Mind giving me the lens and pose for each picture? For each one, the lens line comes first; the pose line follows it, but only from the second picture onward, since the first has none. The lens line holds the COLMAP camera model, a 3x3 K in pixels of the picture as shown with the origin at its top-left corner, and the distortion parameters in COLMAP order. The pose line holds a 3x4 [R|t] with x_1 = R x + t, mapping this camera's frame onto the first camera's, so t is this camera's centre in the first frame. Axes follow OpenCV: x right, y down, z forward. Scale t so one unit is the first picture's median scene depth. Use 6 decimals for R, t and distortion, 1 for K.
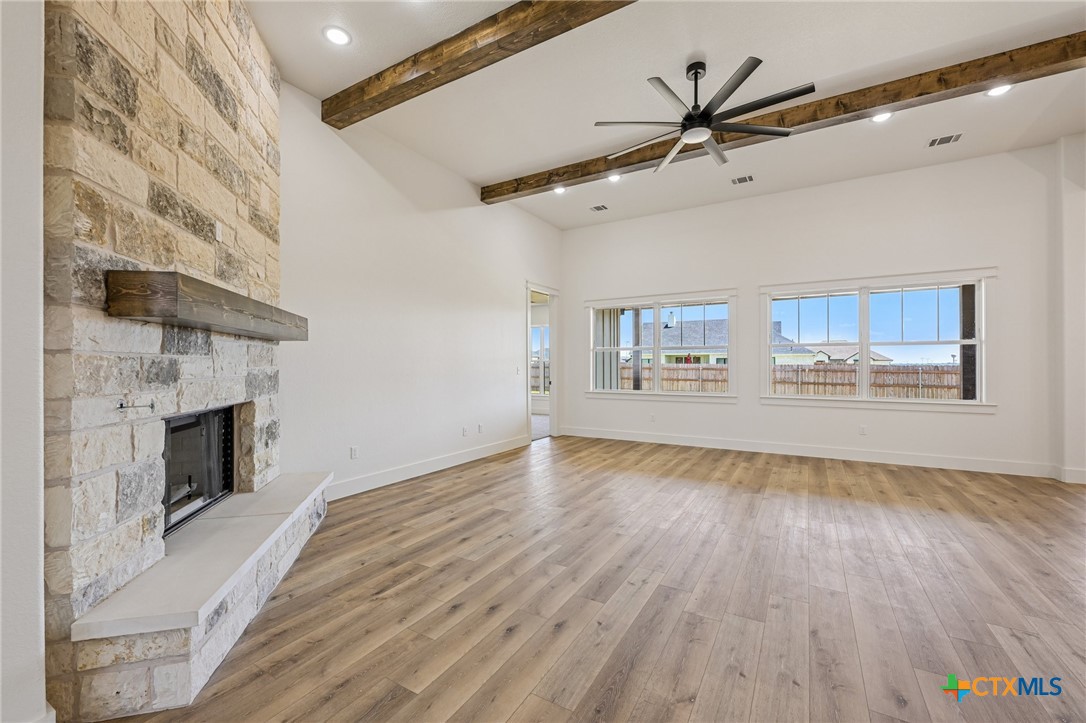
lens RADIAL K [[446.9, 0, 541.8], [0, 446.9, 362.5], [0, 0, 1]] dist [-0.000574, 0.000208]
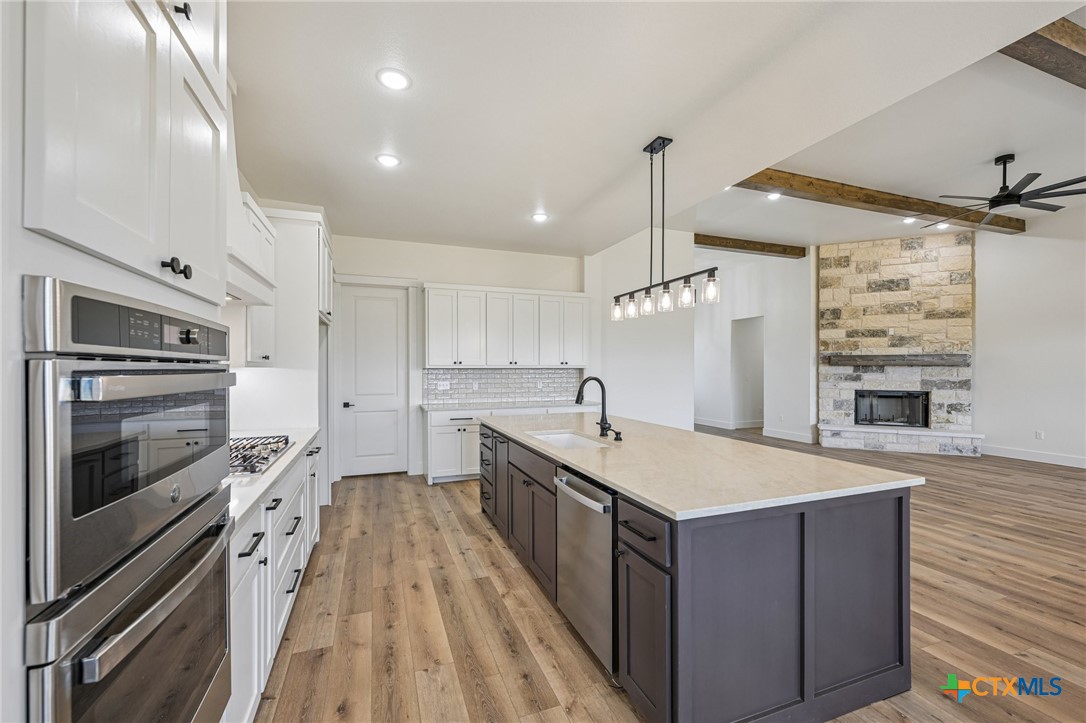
lens RADIAL K [[446.9, 0, 544.9], [0, 446.9, 367.7], [0, 0, 1]] dist [-0.000574, 0.000208]
pose [[-0.620636, 0.003639, -0.784090, 1.820268], [0.004232, 0.999990, 0.001291, -0.038233], [0.784087, -0.002517, -0.620646, 0.617083]]
